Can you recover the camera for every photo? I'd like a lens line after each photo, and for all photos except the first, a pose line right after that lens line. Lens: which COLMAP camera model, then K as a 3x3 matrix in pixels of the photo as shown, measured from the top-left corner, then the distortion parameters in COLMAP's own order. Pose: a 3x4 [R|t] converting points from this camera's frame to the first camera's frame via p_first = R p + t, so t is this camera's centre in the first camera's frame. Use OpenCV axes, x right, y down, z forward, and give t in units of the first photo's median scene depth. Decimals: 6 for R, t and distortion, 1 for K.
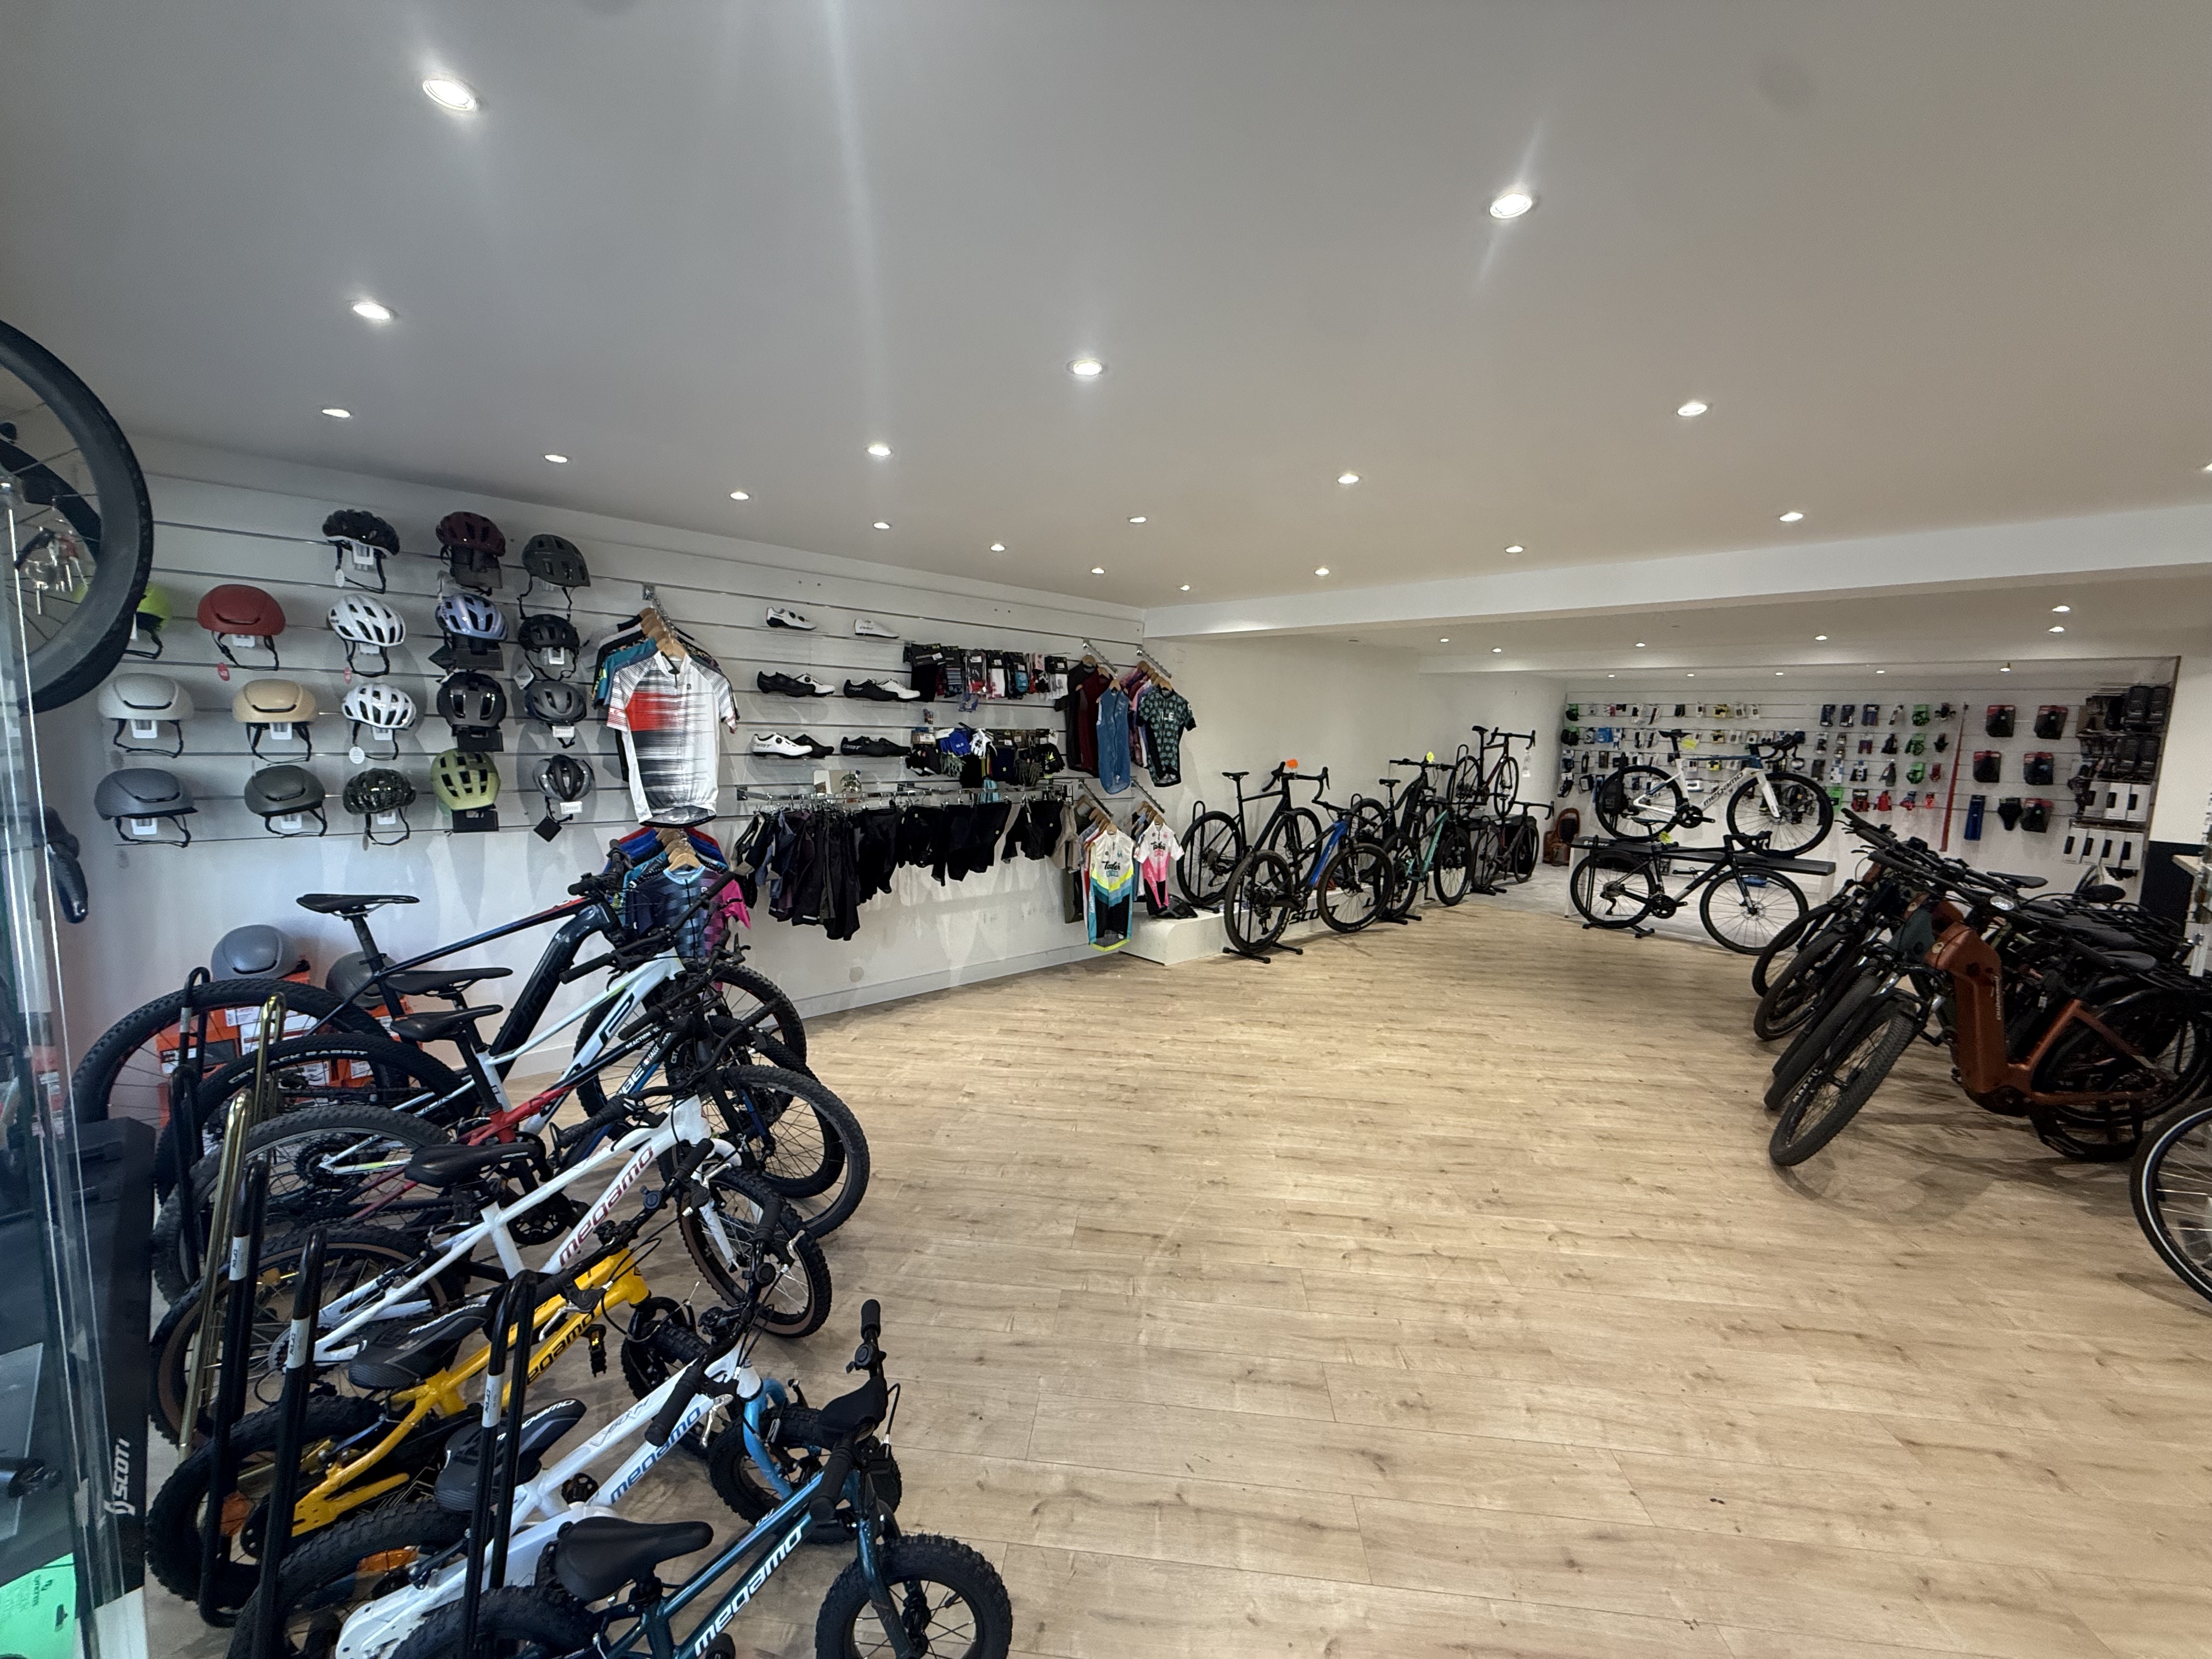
lens RADIAL K [[884.2, 0, 1106.0], [0, 884.2, 829.5], [0, 0, 1]] dist [-0.000765, -0.000094]
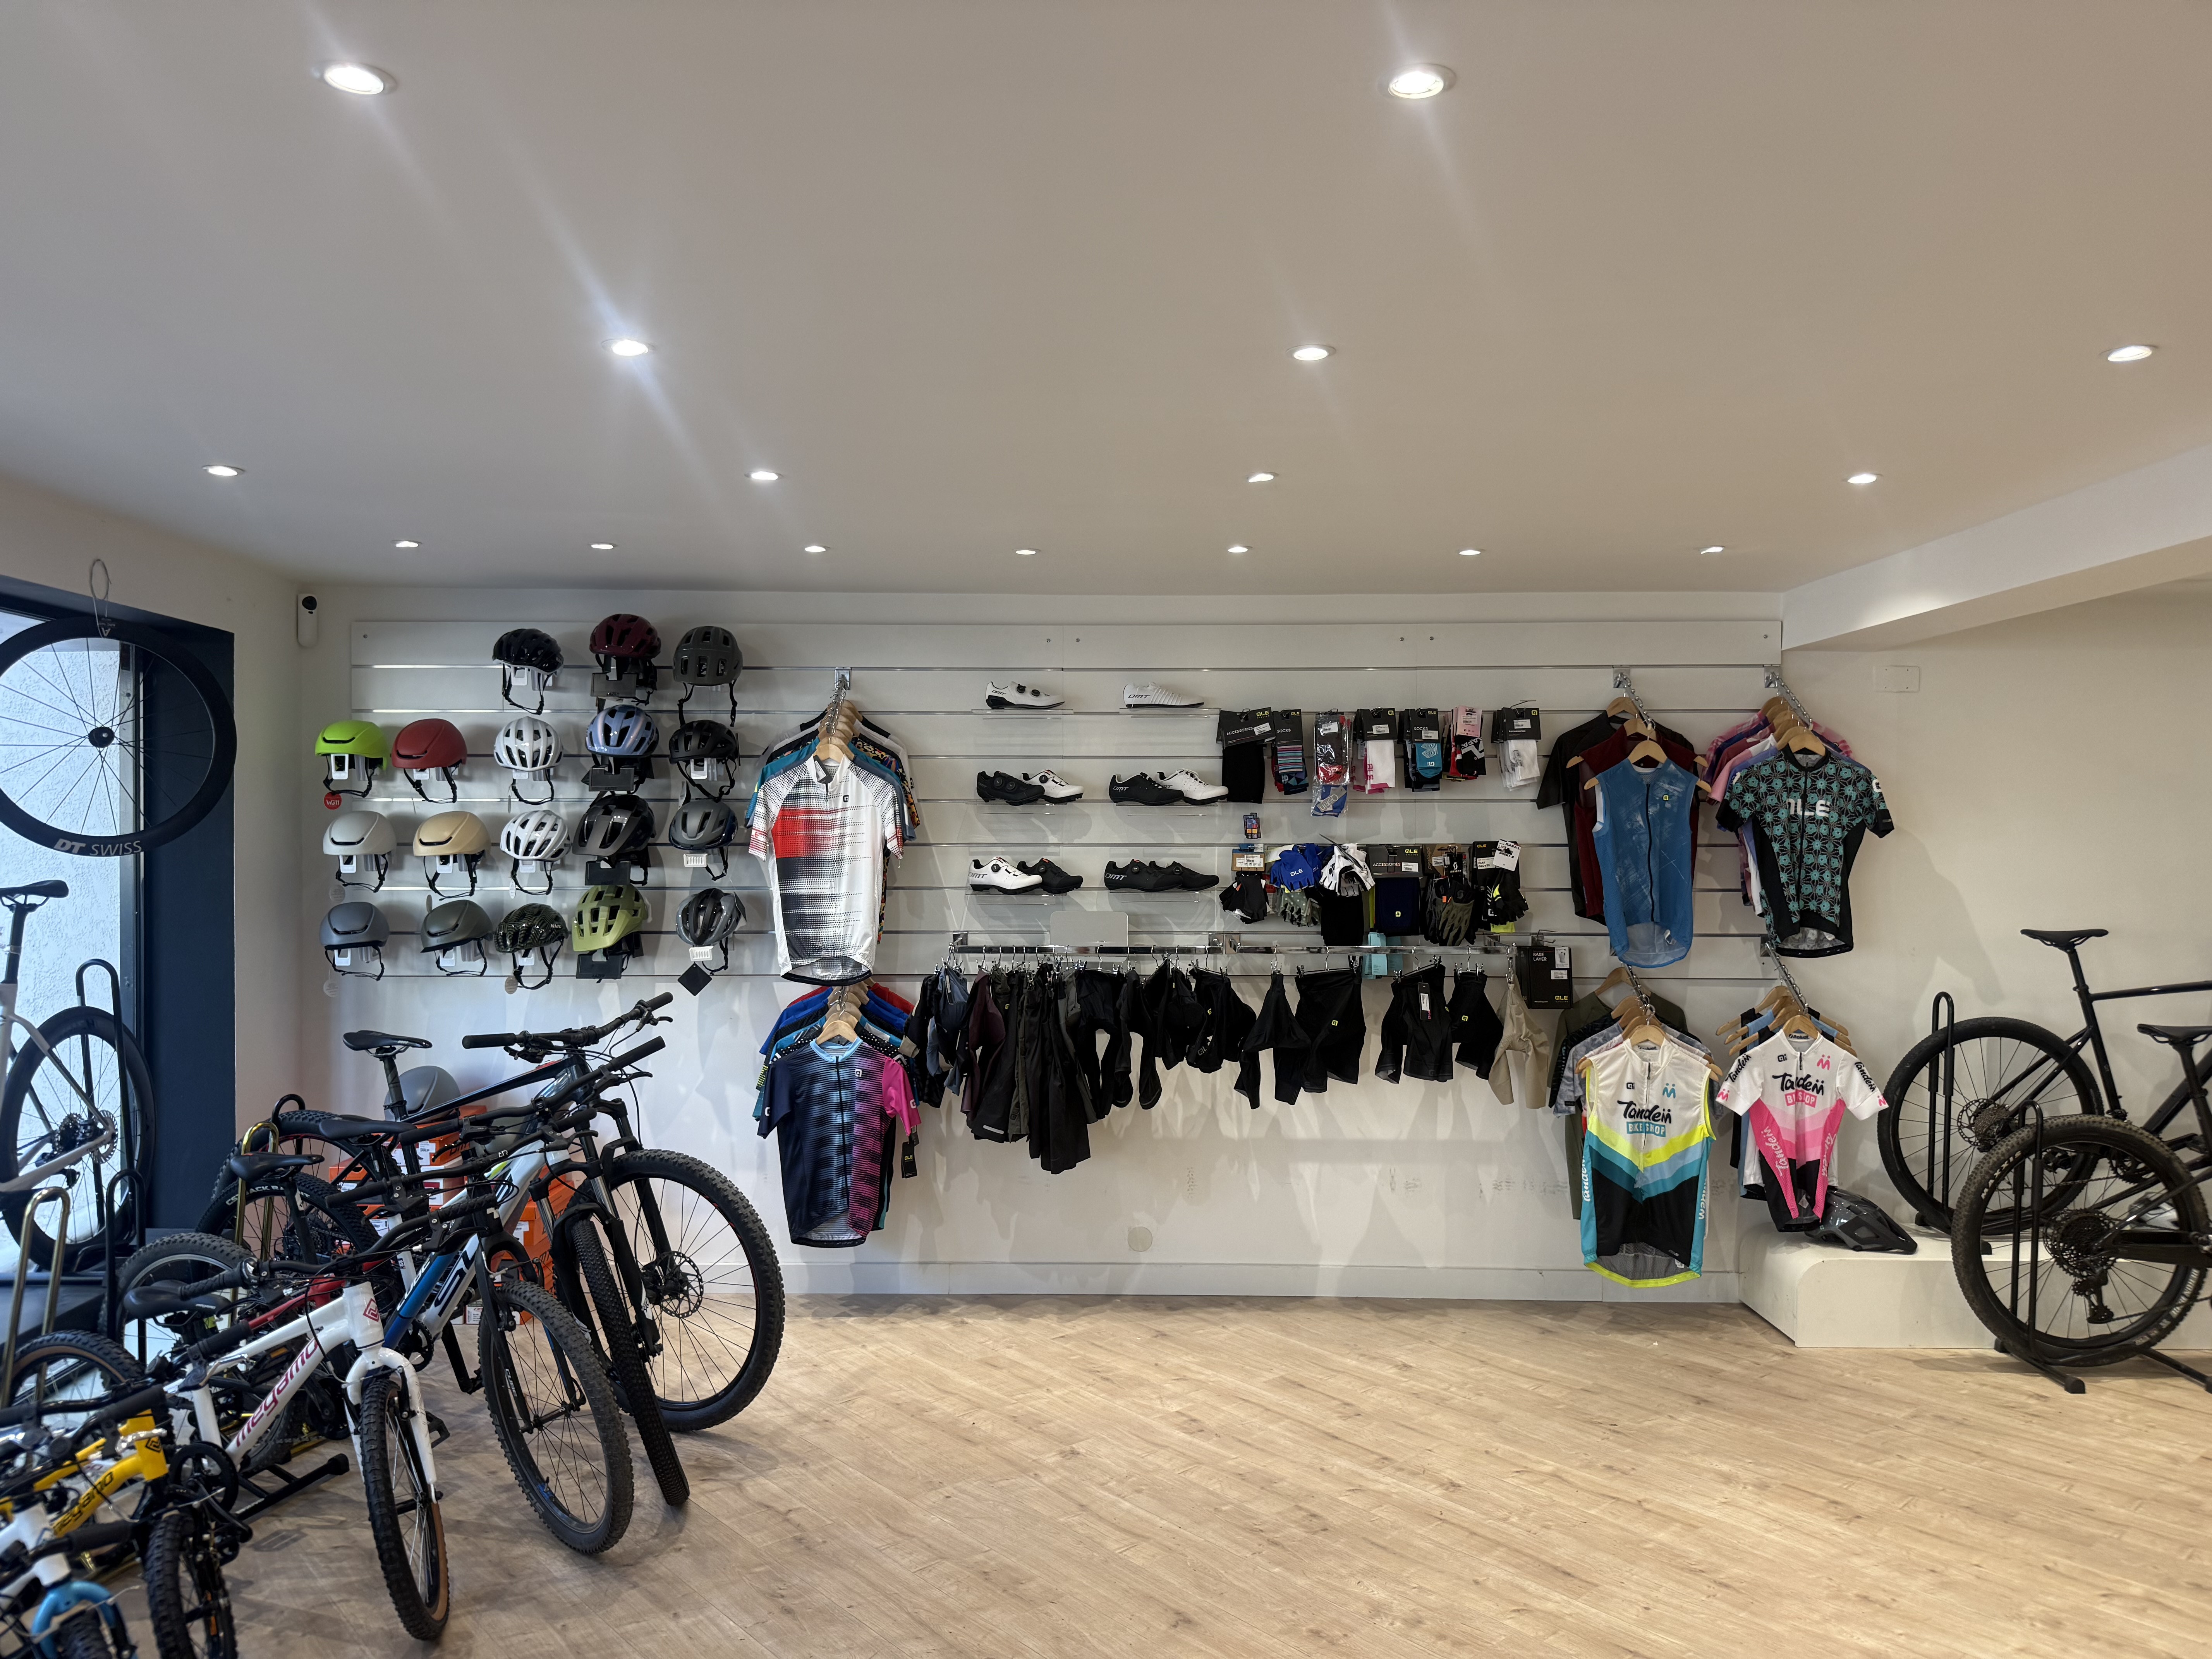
lens RADIAL K [[1558.1, 0, 1101.8], [0, 1558.1, 839.0], [0, 0, 1]] dist [0.136616, -0.193277]
pose [[0.715011, -0.026668, -0.698604, 0.479482], [-0.059392, 0.993343, -0.098705, -0.006179], [0.696586, 0.112067, 0.708667, 0.161919]]
